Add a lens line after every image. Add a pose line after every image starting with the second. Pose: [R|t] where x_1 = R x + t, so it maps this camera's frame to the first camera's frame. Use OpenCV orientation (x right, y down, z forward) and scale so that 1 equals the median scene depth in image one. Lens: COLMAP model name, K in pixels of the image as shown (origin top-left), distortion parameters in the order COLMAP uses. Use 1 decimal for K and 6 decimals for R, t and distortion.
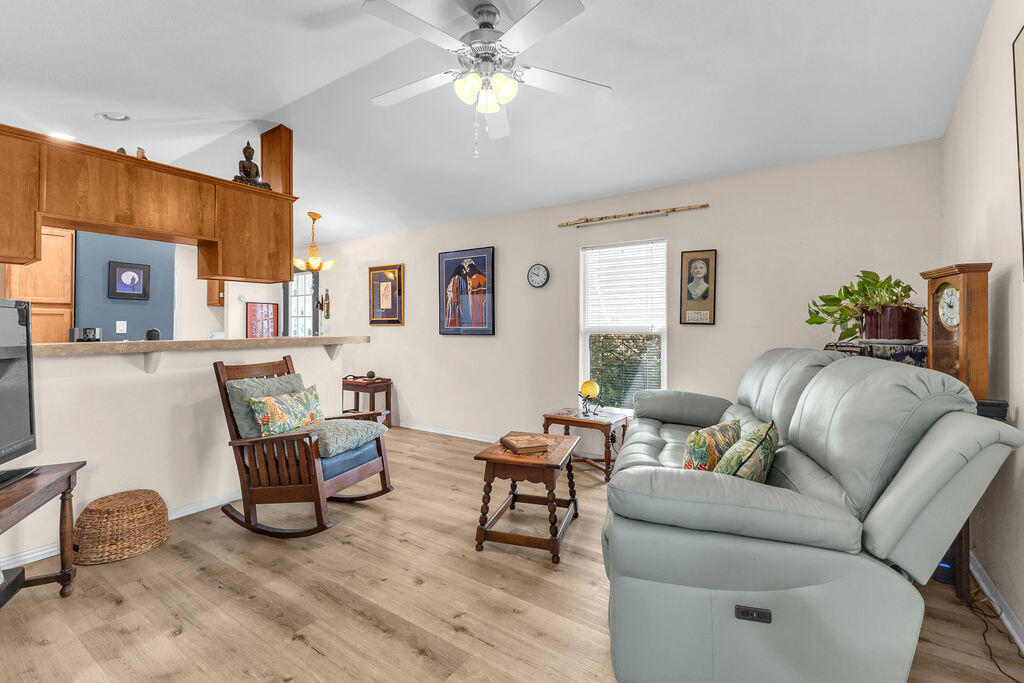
lens RADIAL K [[450.1, 0, 524.3], [0, 450.1, 324.3], [0, 0, 1]] dist [0.000587, -0.000040]
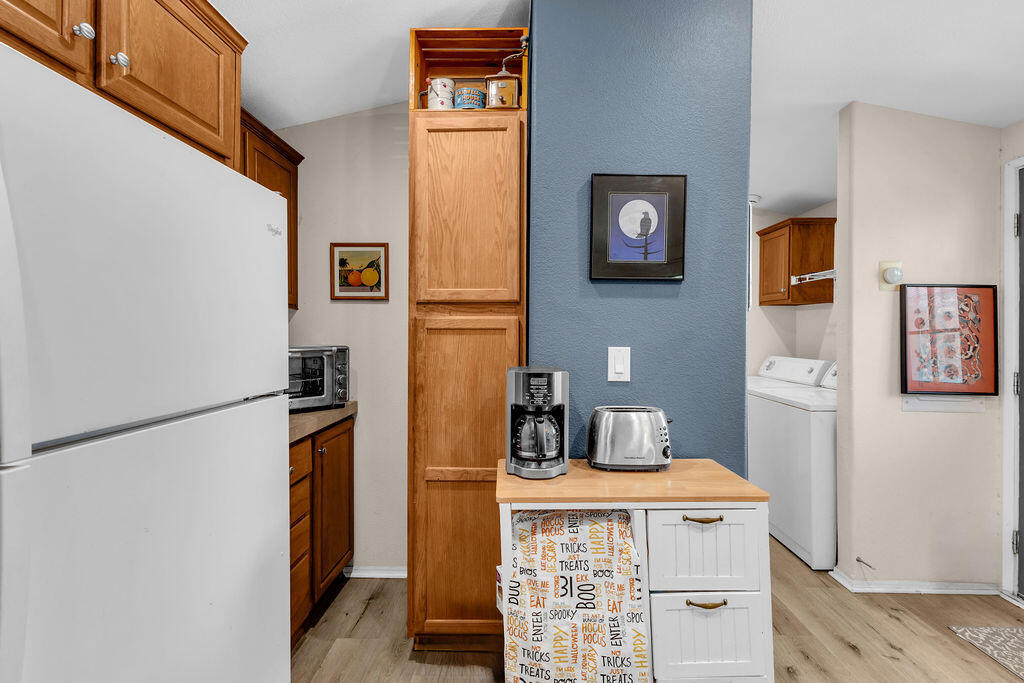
lens RADIAL K [[441.6, 0, 513.0], [0, 441.6, 333.2], [0, 0, 1]] dist [0.002010, -0.000183]
pose [[0.531719, 0.002865, -0.846916, -0.925330], [0.005369, 0.999963, 0.006754, -0.028135], [0.846904, -0.008138, 0.531684, 1.067068]]
